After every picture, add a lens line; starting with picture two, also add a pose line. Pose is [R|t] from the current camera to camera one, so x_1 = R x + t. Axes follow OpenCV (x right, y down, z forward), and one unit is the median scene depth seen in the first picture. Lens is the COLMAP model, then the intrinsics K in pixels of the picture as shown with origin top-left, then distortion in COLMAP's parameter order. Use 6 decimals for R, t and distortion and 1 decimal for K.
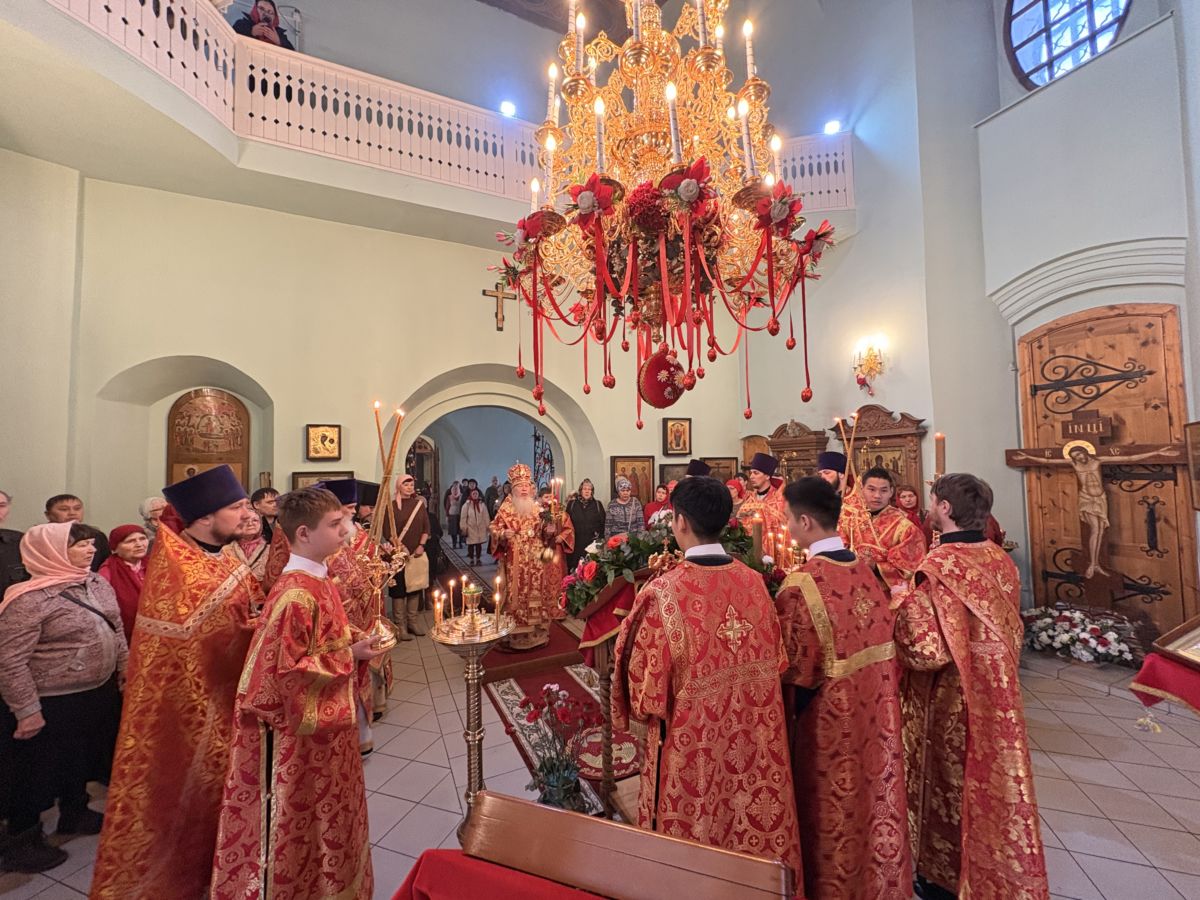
lens RADIAL K [[478.9, 0, 600.0], [0, 478.9, 450.0], [0, 0, 1]] dist [0.000579, -0.000009]
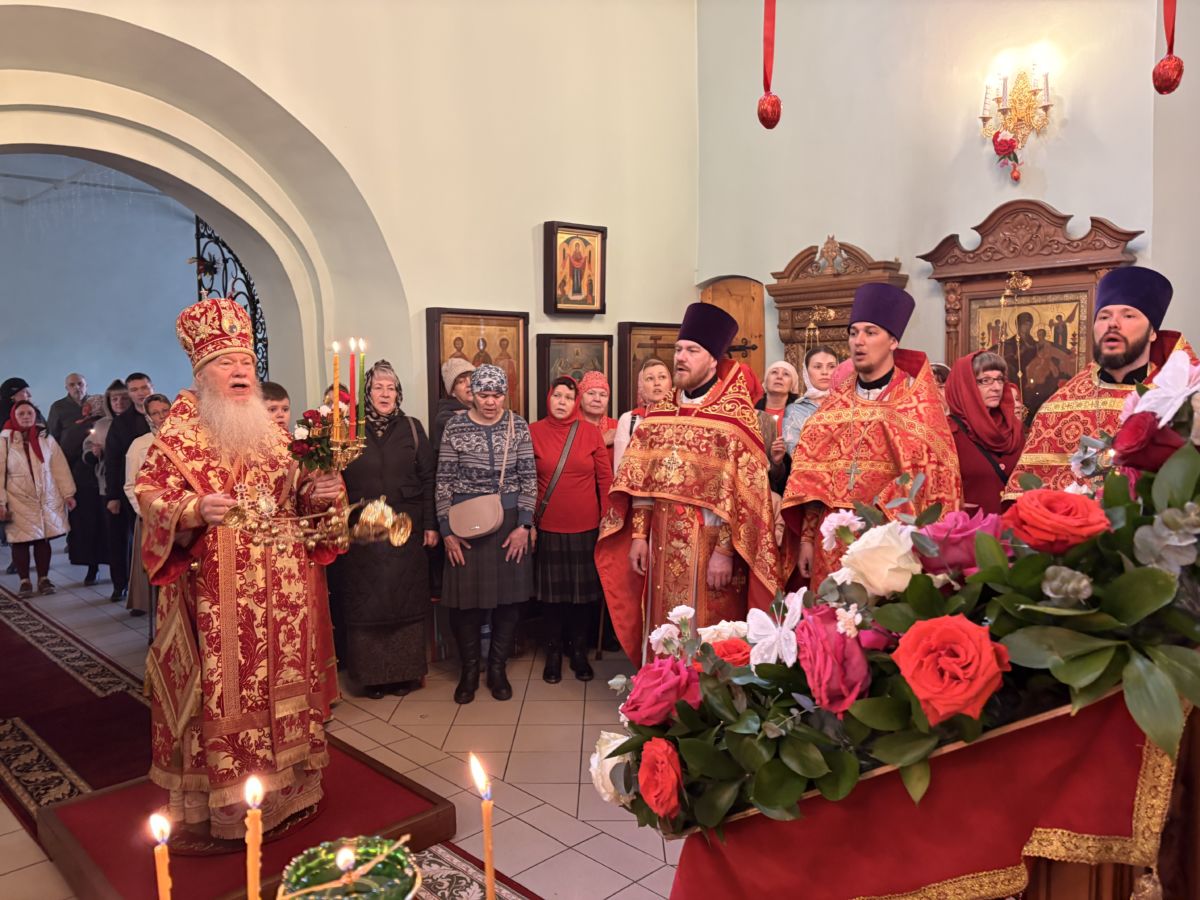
lens RADIAL K [[896.5, 0, 601.3], [0, 896.5, 468.8], [0, 0, 1]] dist [0.029031, -0.009738]
pose [[0.945238, -0.029002, 0.325091, -0.104817], [-0.016657, 0.990460, 0.136792, 0.048059], [-0.325956, -0.134716, 0.935737, 0.276549]]
